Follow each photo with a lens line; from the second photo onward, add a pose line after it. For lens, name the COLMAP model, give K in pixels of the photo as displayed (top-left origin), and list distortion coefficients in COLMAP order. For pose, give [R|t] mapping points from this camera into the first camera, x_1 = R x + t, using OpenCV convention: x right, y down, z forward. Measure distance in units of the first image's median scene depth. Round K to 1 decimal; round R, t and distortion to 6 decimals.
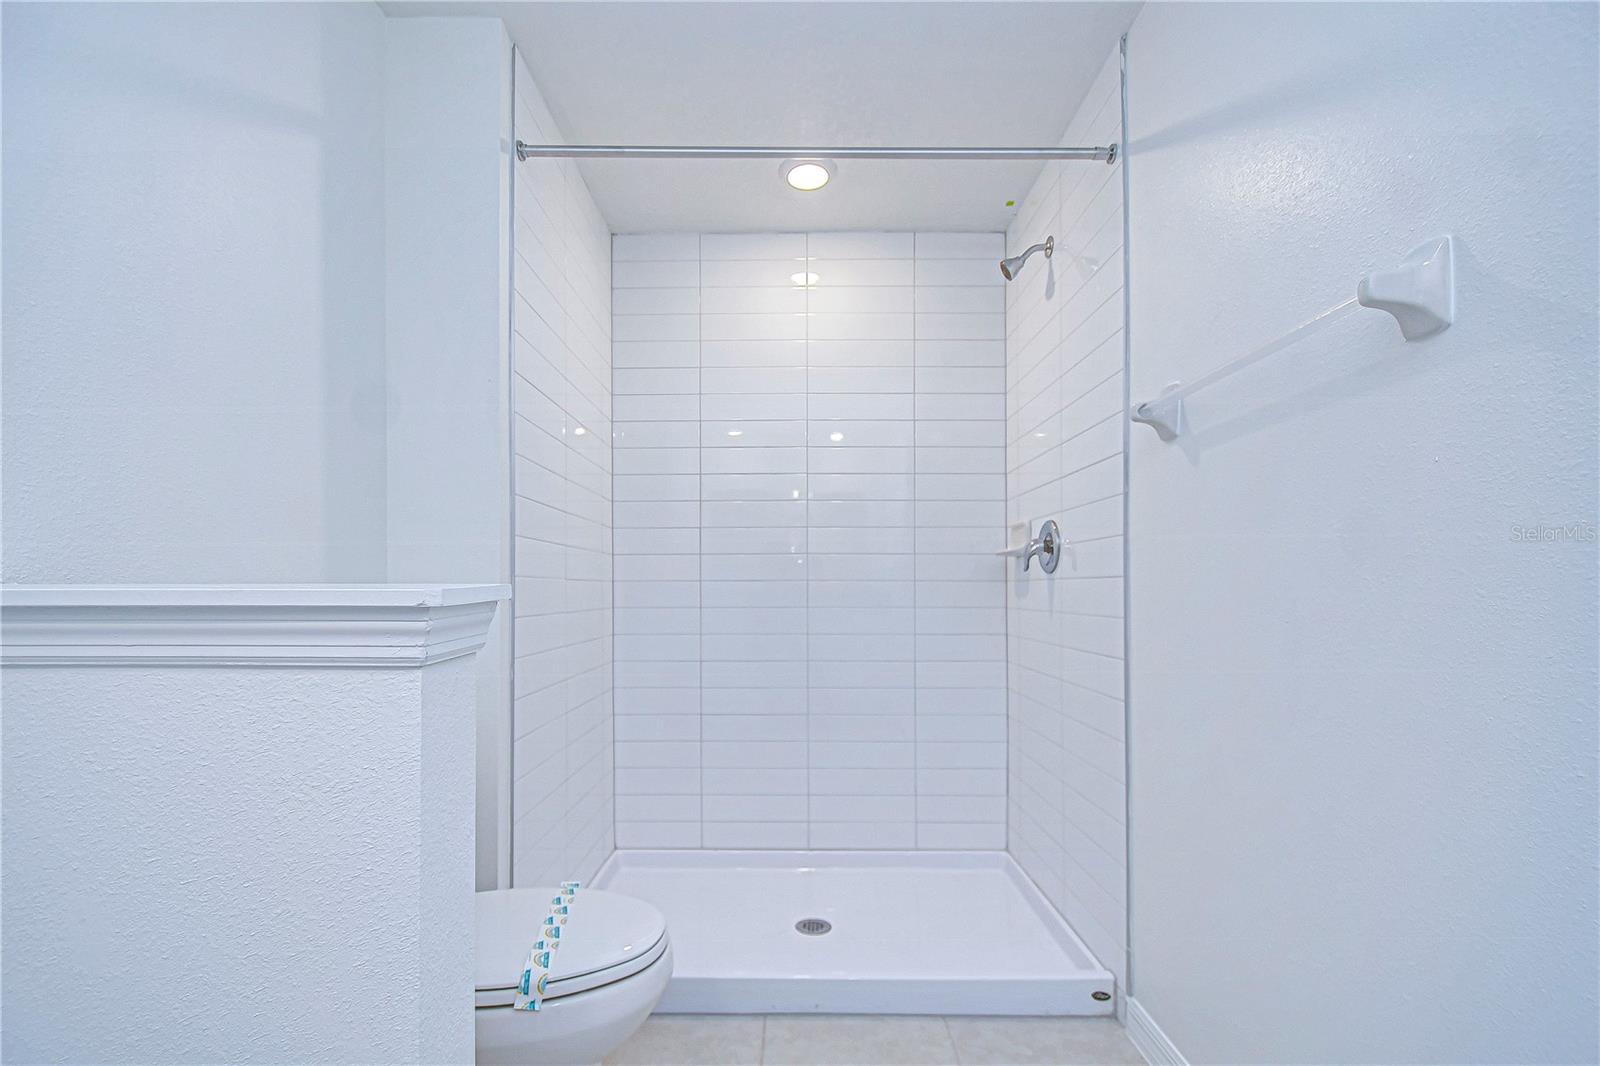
lens RADIAL K [[705.1, 0, 793.2], [0, 705.1, 586.0], [0, 0, 1]] dist [-0.000247, -0.000020]
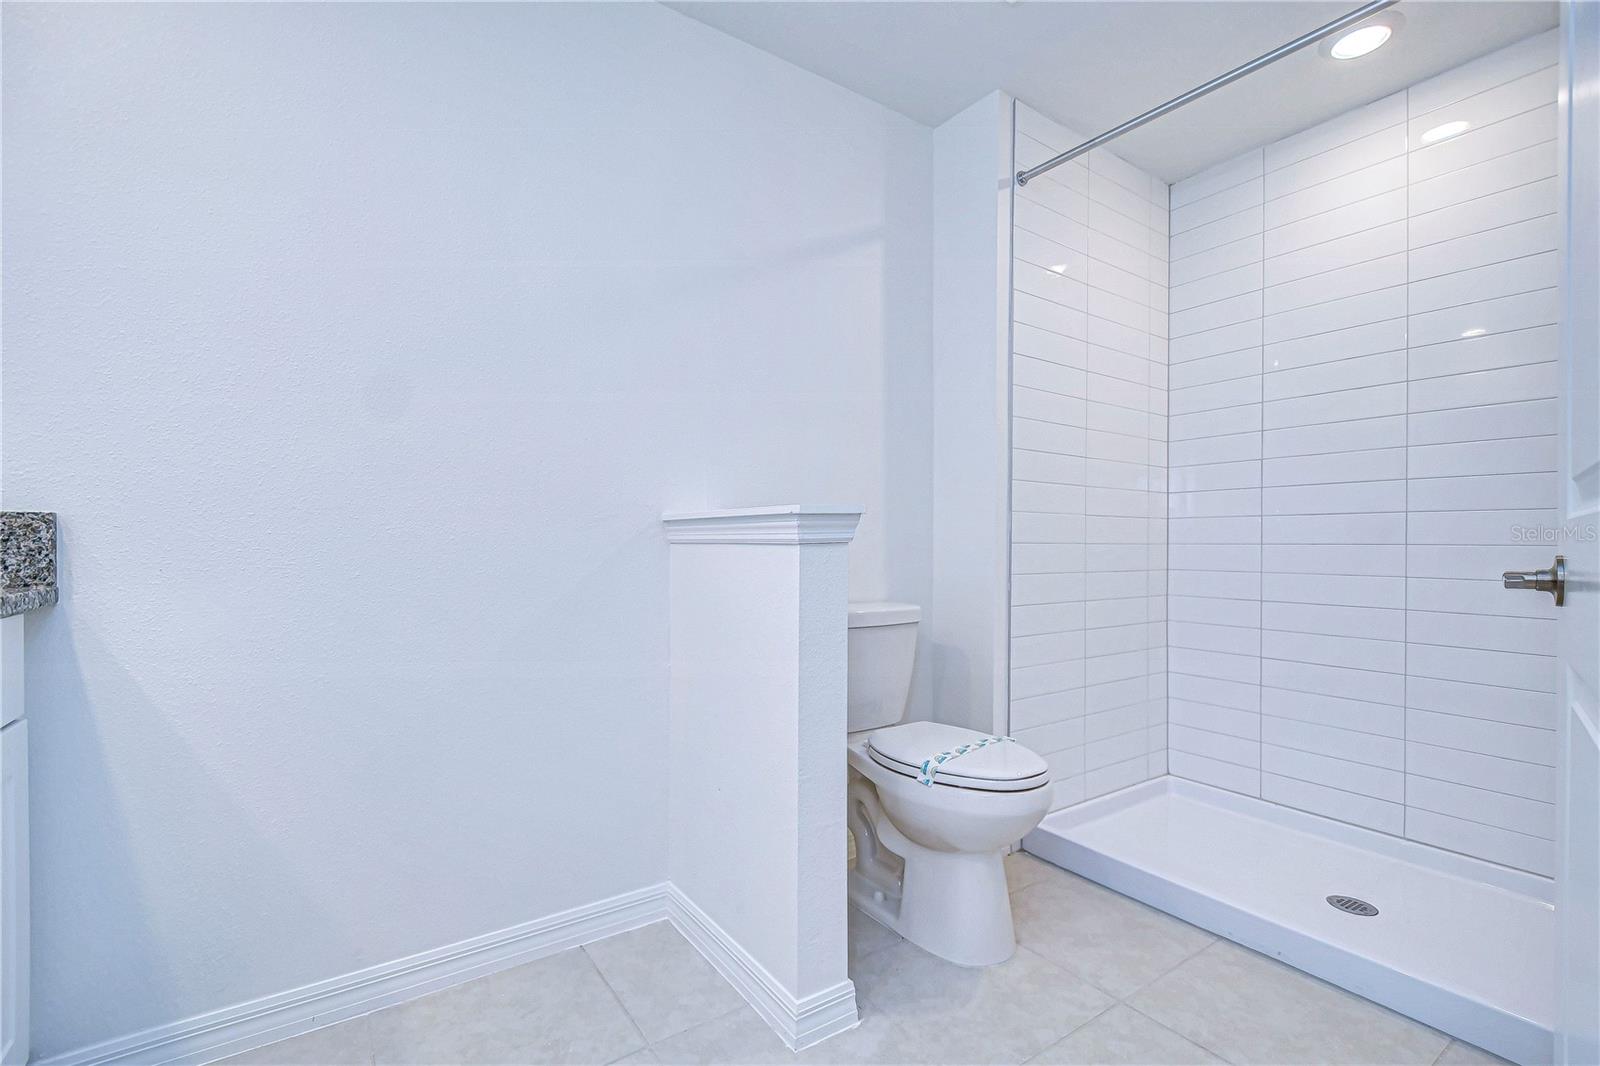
lens RADIAL K [[722.4, 0, 821.6], [0, 722.4, 551.3], [0, 0, 1]] dist [-0.002489, -0.000935]
pose [[0.591273, 0.010249, -0.806407, 0.465080], [0.000532, 0.999914, 0.013098, 0.041614], [0.806472, -0.008174, 0.591216, -0.071853]]
